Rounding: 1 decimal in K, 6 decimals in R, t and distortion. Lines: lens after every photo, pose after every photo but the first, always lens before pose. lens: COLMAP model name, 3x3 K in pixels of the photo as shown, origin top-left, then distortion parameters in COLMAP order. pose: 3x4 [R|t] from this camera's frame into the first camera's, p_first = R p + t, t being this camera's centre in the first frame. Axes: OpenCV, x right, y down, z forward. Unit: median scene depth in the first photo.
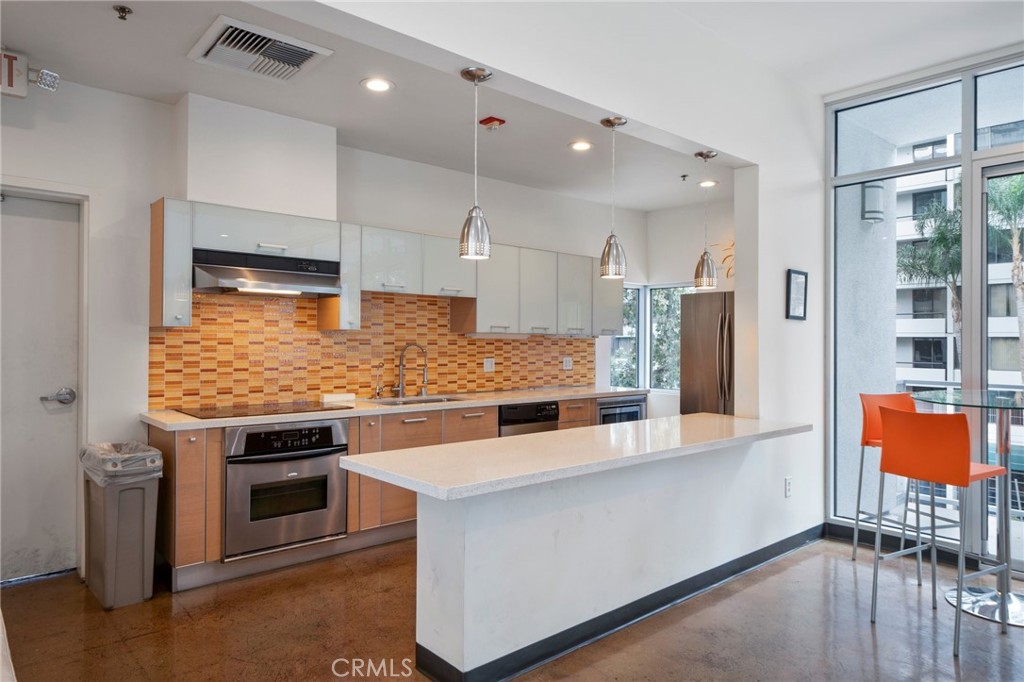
lens RADIAL K [[661.8, 0, 495.3], [0, 661.8, 338.1], [0, 0, 1]] dist [0.003690, 0.003154]
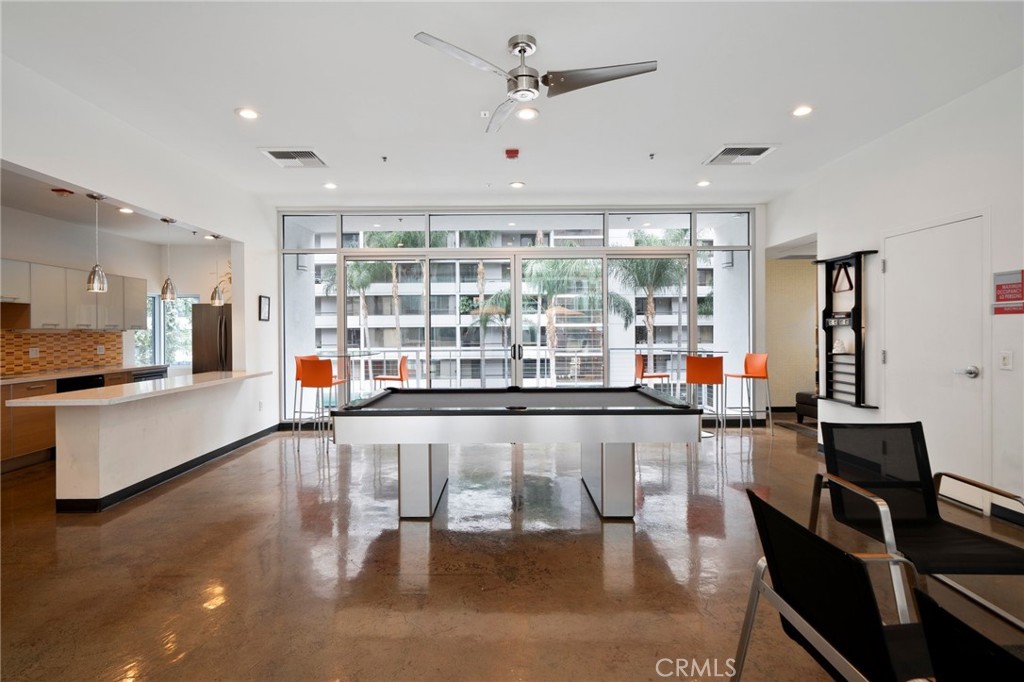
lens RADIAL K [[522.6, 0, 510.9], [0, 522.6, 325.6], [0, 0, 1]] dist [0.000869, 0.000272]
pose [[0.647322, -0.005432, 0.762198, -0.240240], [0.010666, 0.999941, -0.001933, -0.002324], [-0.762142, 0.009381, 0.647341, -0.530301]]
